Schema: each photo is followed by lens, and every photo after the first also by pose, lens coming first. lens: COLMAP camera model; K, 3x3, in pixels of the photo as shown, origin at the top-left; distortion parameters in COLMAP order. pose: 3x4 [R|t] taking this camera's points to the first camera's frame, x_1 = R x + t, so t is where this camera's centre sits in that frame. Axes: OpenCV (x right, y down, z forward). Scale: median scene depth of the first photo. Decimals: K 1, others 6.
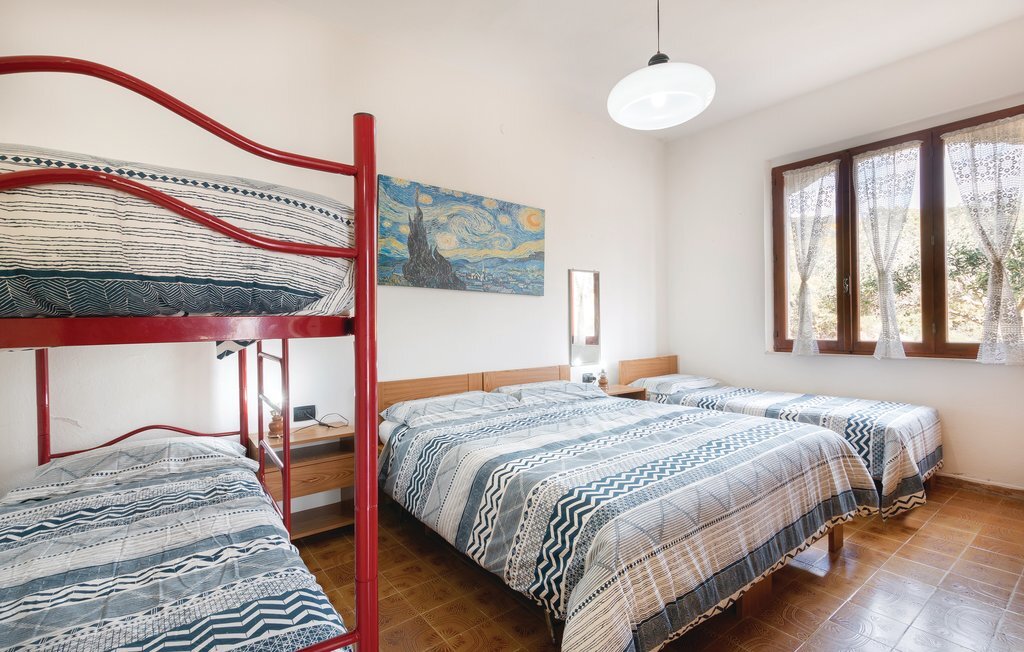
lens RADIAL K [[480.9, 0, 508.3], [0, 480.9, 316.3], [0, 0, 1]] dist [0.014131, -0.000227]
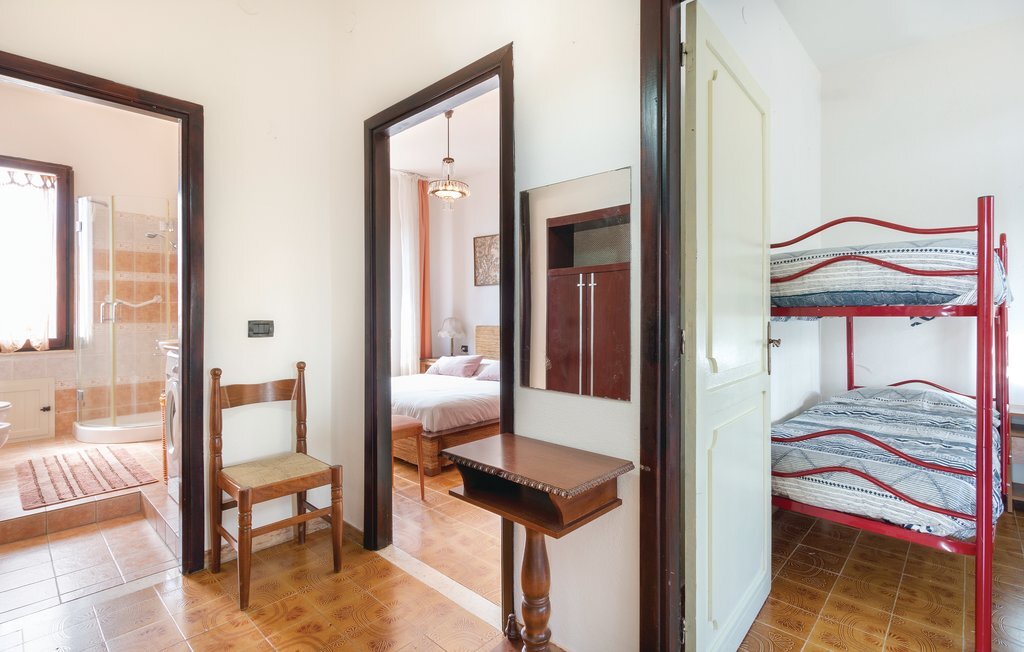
lens RADIAL K [[480.9, 0, 508.3], [0, 480.9, 316.3], [0, 0, 1]] dist [0.014131, -0.000227]
pose [[0.168987, 0.022579, -0.985360, 1.279488], [0.013112, 0.999598, 0.025154, -0.031038], [0.985531, -0.017171, 0.168623, -1.155560]]
